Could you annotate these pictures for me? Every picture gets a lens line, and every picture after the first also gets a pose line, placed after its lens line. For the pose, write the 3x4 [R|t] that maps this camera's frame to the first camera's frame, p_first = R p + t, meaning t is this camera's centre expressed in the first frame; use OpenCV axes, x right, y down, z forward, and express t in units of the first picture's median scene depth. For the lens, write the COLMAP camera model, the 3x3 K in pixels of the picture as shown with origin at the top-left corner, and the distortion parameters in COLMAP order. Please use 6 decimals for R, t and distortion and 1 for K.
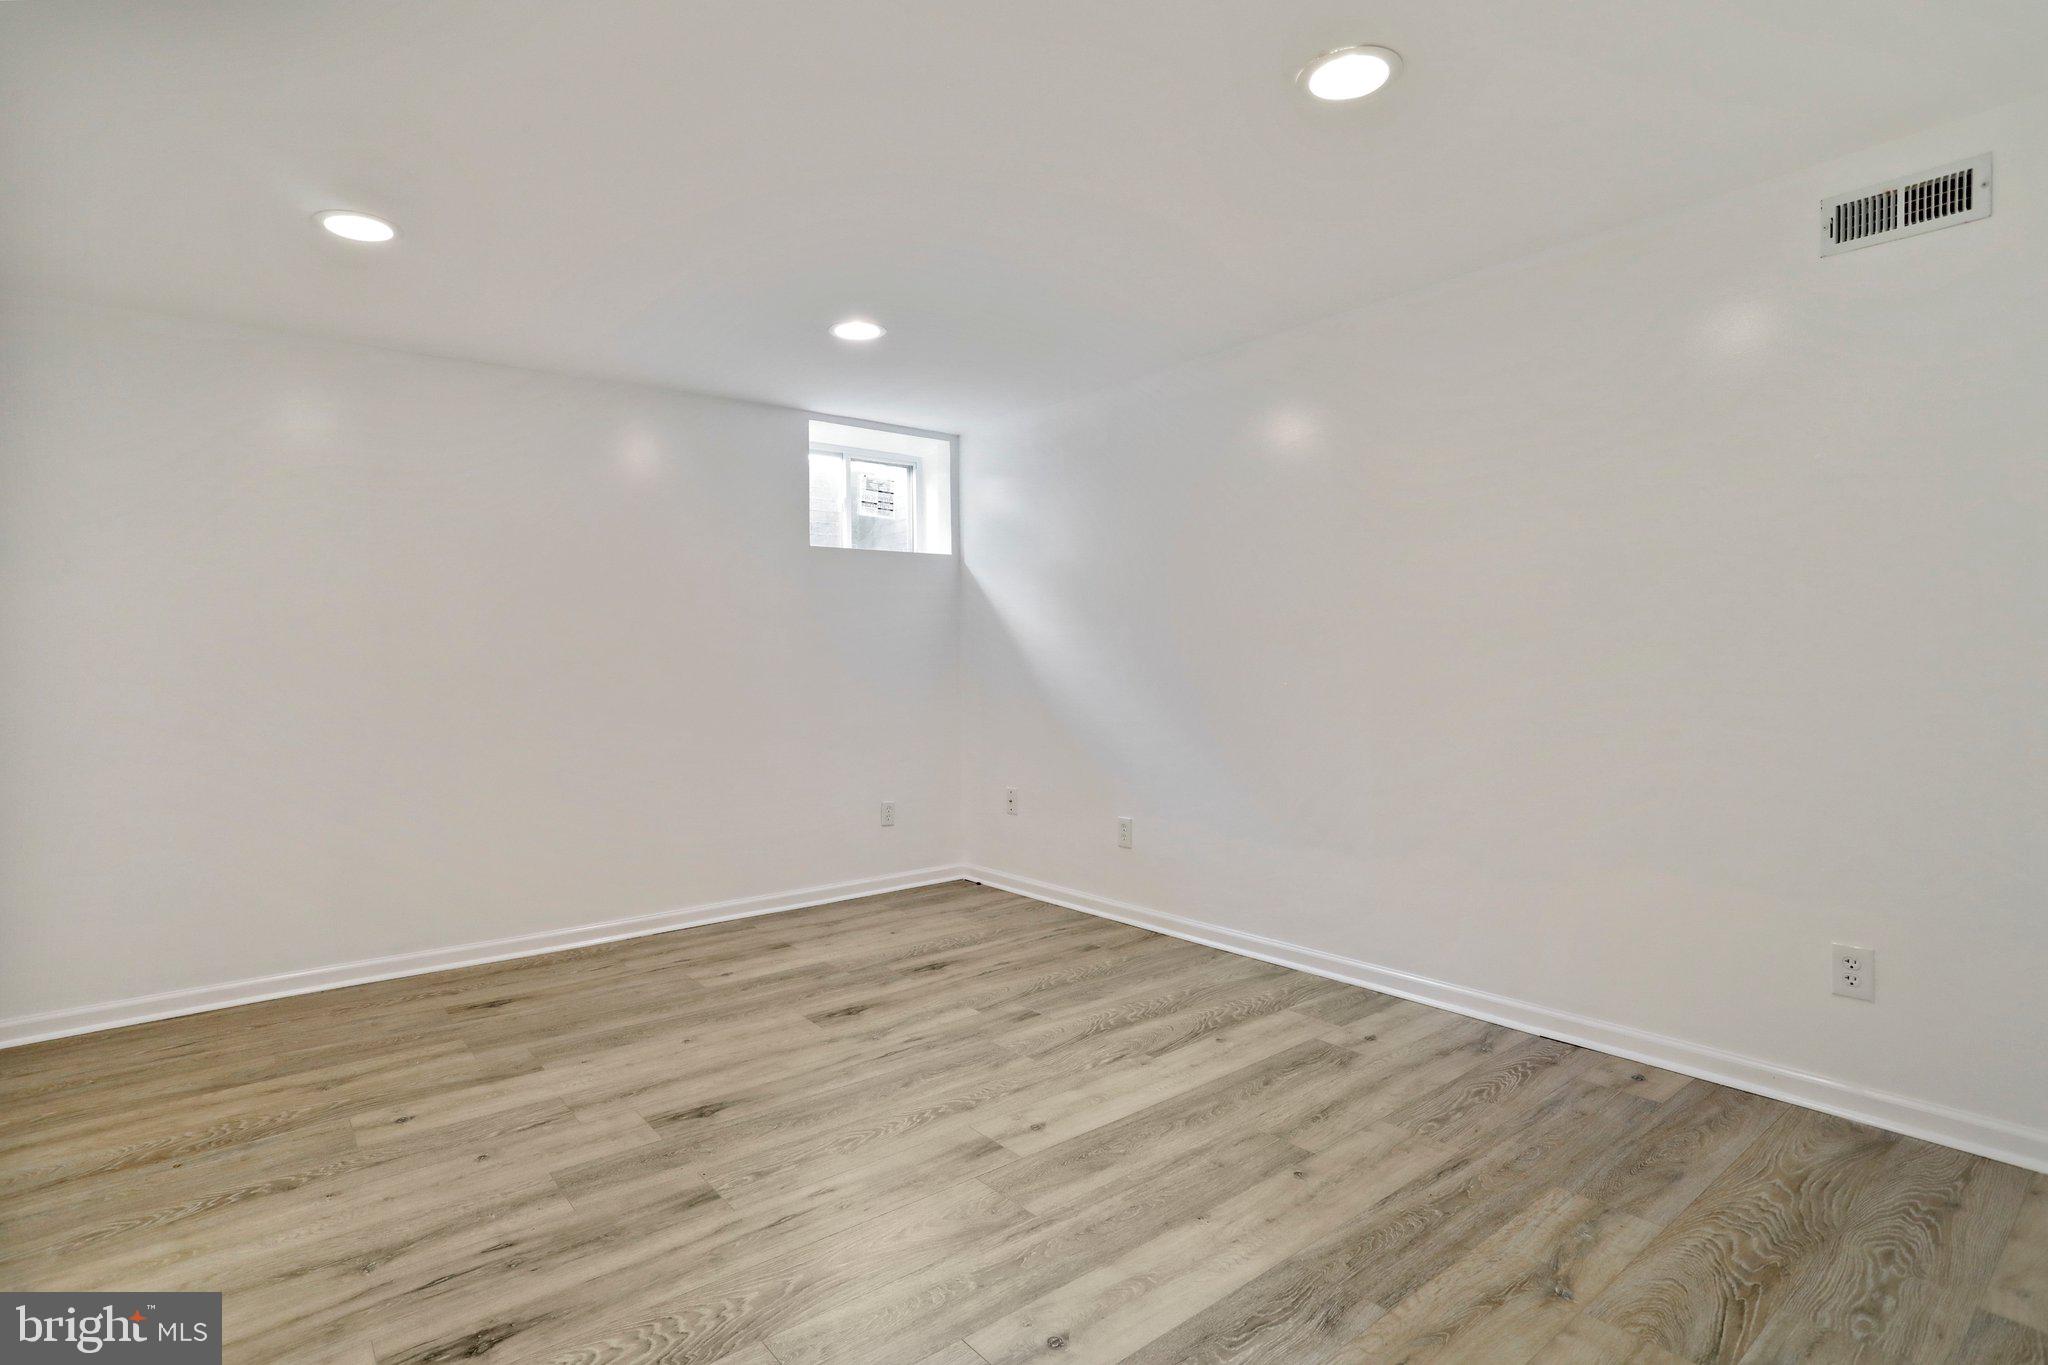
lens RADIAL K [[997.5, 0, 1012.5], [0, 997.5, 682.8], [0, 0, 1]] dist [-0.022502, 0.012283]
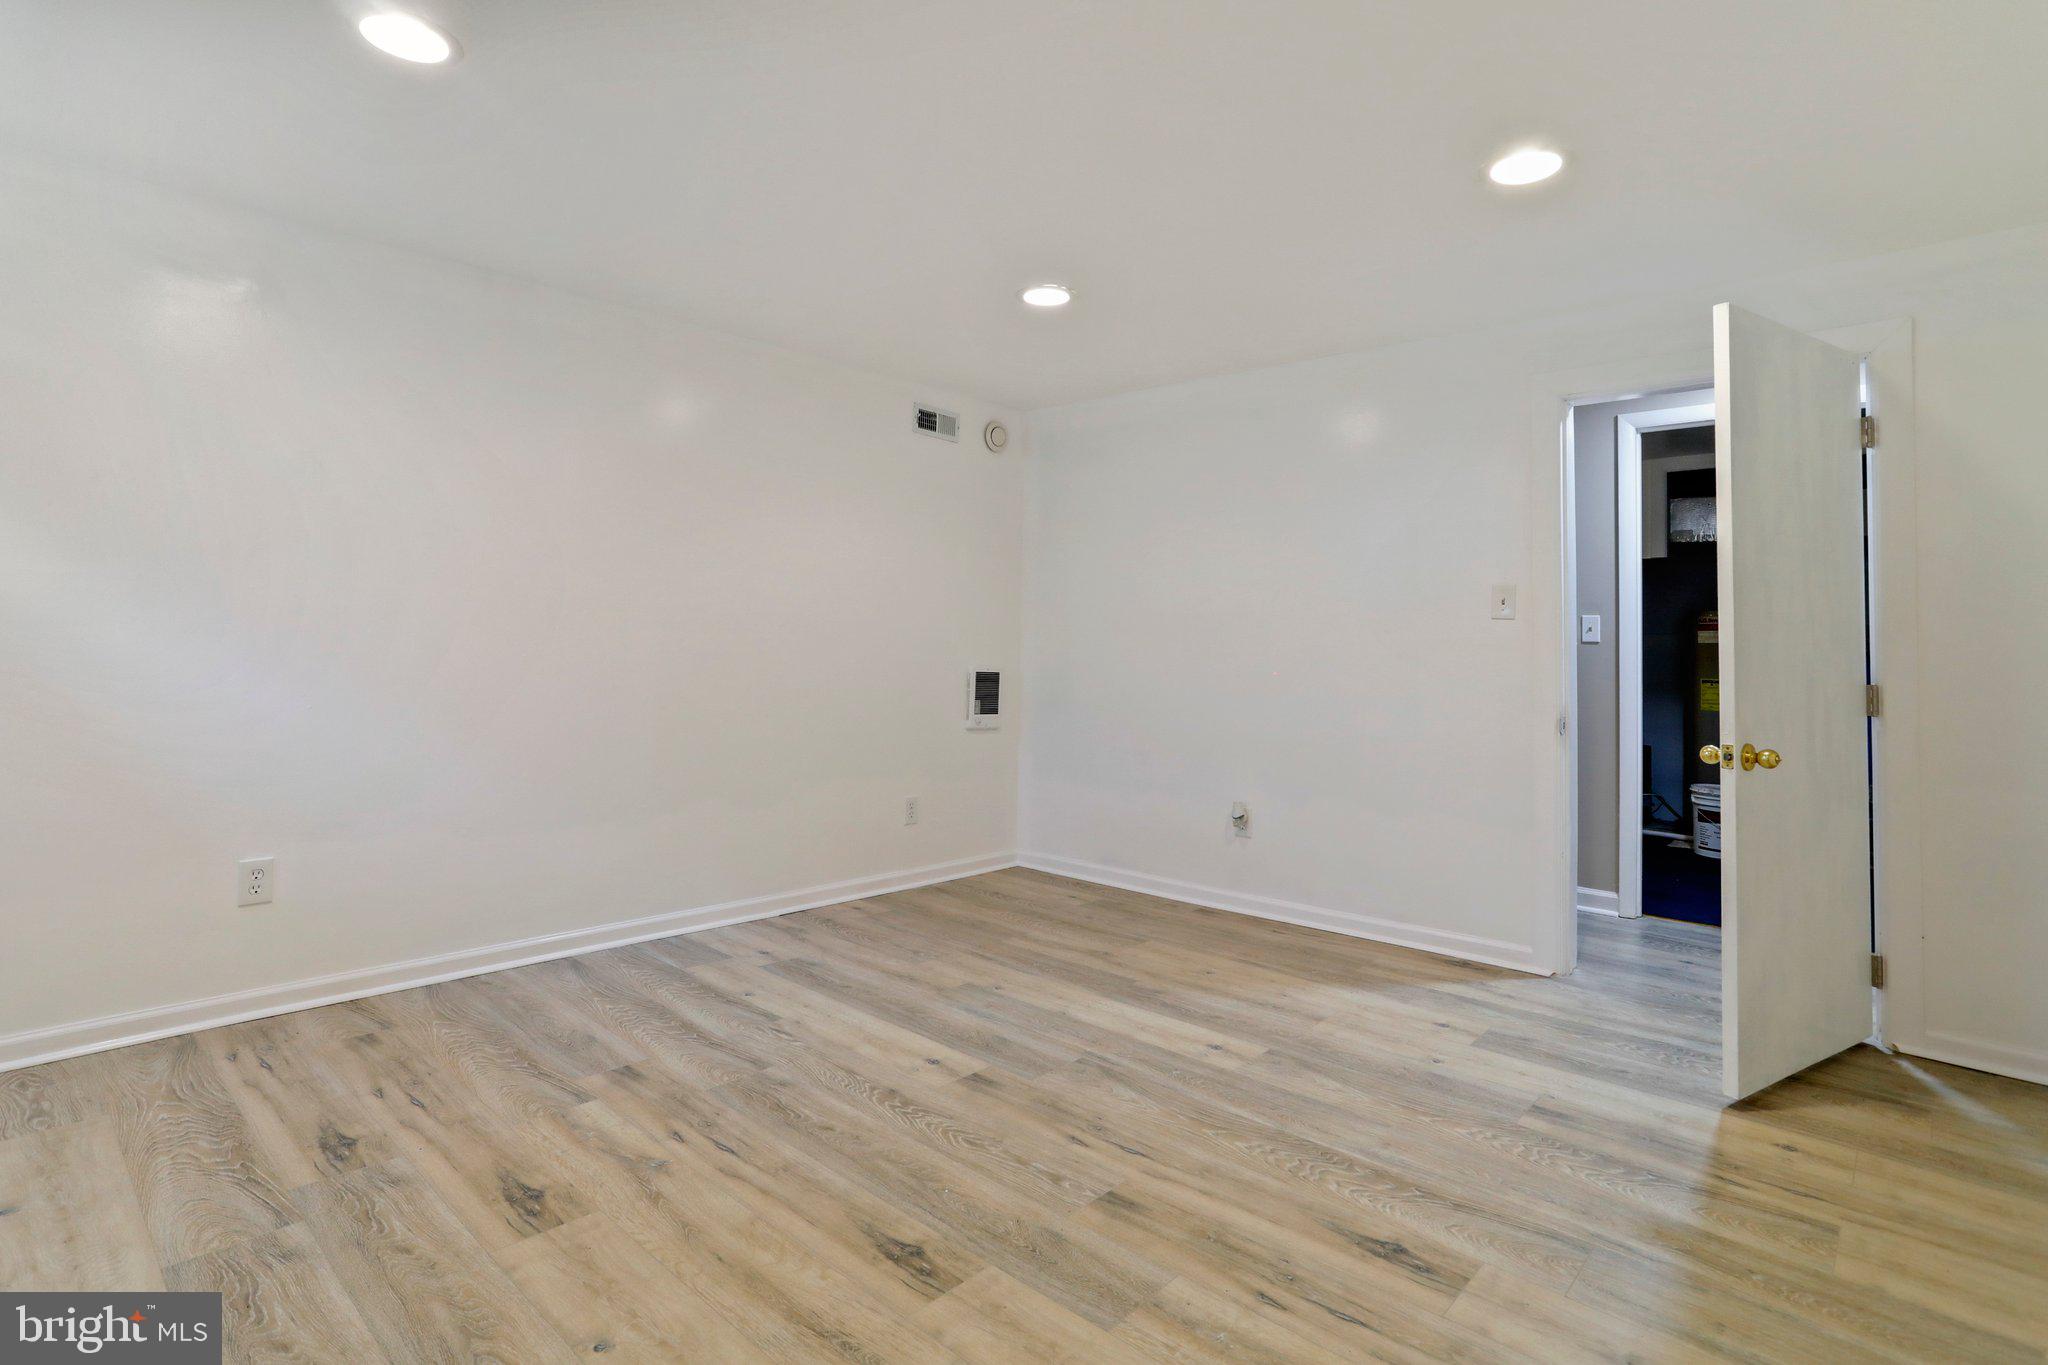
lens RADIAL K [[997.5, 0, 1011.6], [0, 997.5, 670.1], [0, 0, 1]] dist [-0.022502, 0.012283]
pose [[-0.144482, -0.005816, 0.989490, -1.037553], [-0.009453, 0.999945, 0.004497, 0.009118], [-0.989462, -0.008704, -0.144529, 1.044285]]
